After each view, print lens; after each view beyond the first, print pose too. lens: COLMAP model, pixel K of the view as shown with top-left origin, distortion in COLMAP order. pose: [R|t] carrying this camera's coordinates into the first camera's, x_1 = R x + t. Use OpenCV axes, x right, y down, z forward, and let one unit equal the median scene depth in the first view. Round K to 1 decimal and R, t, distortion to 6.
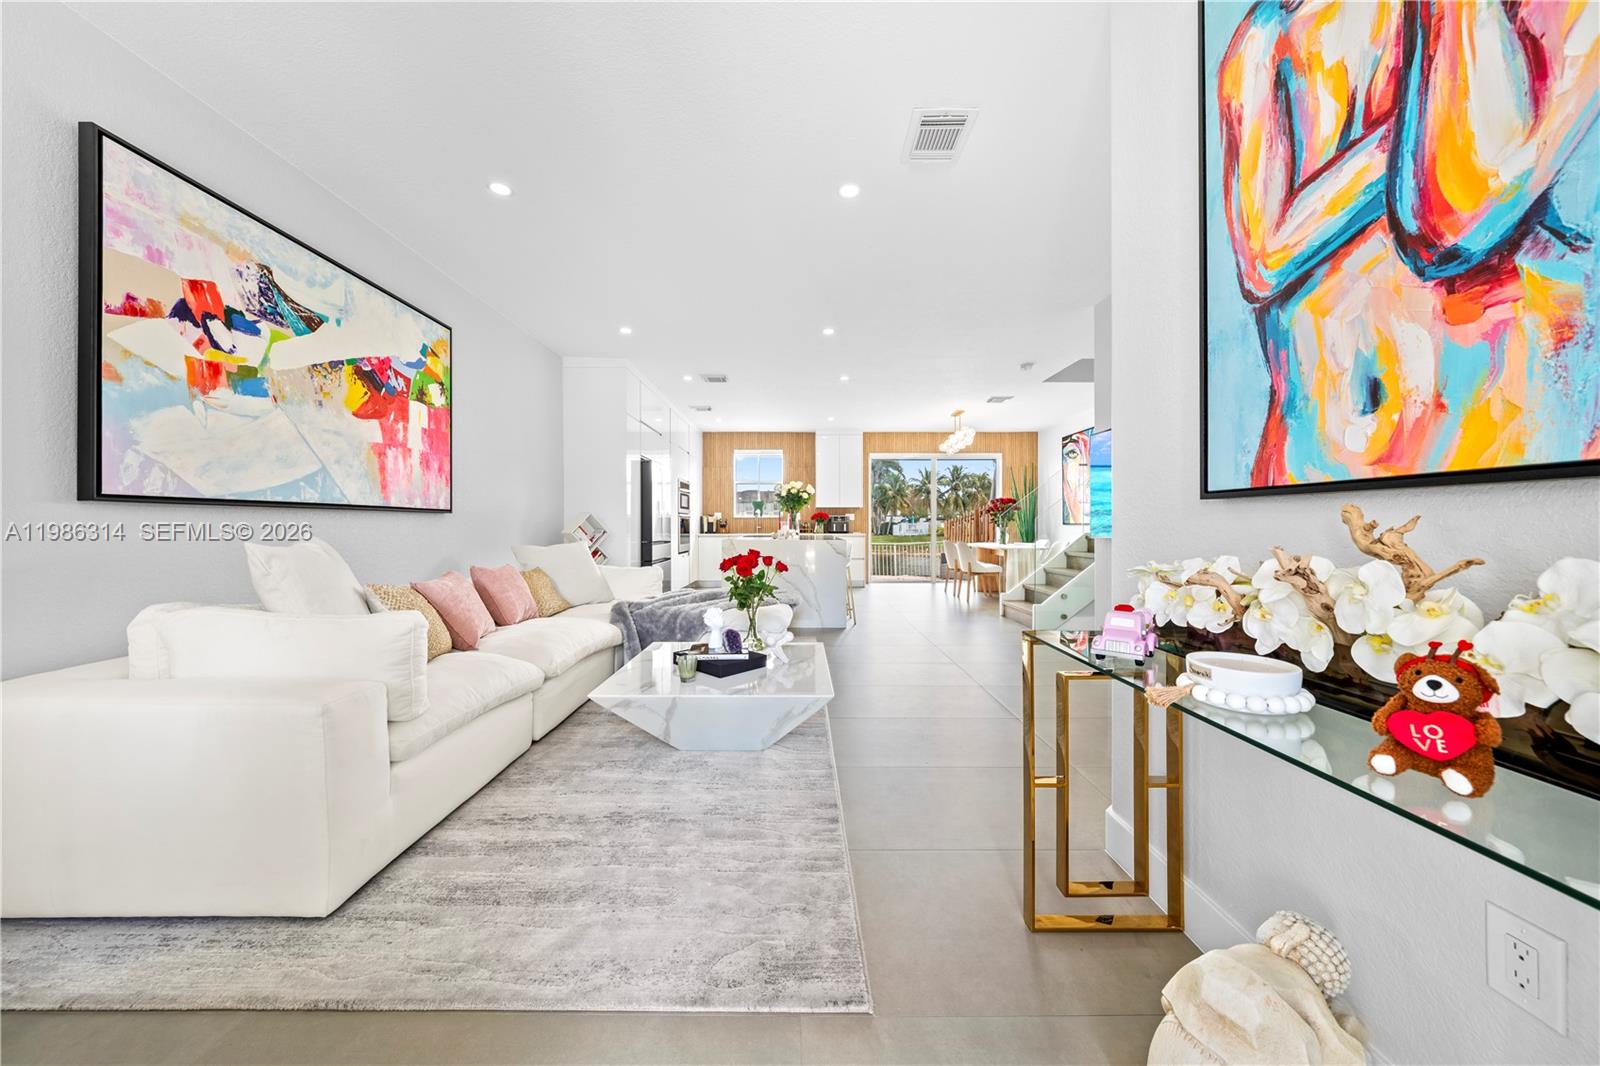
lens RADIAL K [[551.1, 0, 786.4], [0, 551.1, 526.0], [0, 0, 1]] dist [-0.003253, 0.000843]
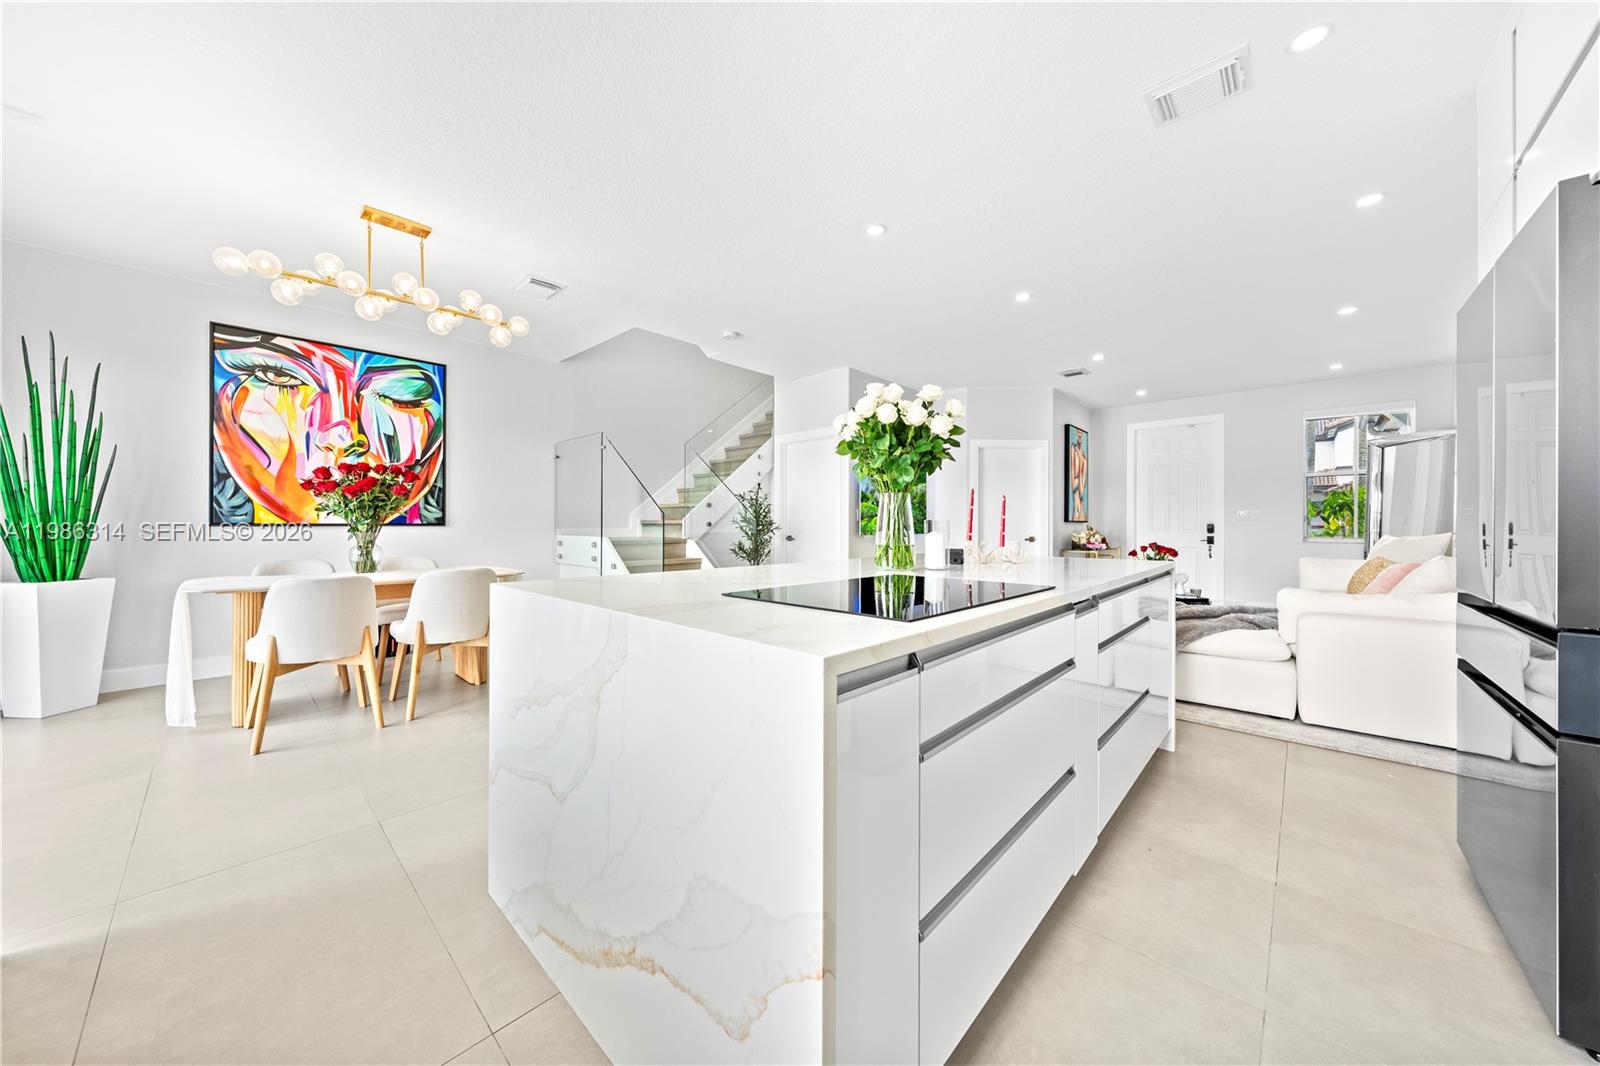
lens RADIAL K [[551.1, 0, 797.5], [0, 551.1, 528.0], [0, 0, 1]] dist [-0.003253, 0.000843]
pose [[-0.748045, -0.002681, 0.663643, -0.331828], [0.000801, 0.999987, 0.004943, -0.006786], [-0.663648, 0.004229, -0.748033, 2.745456]]
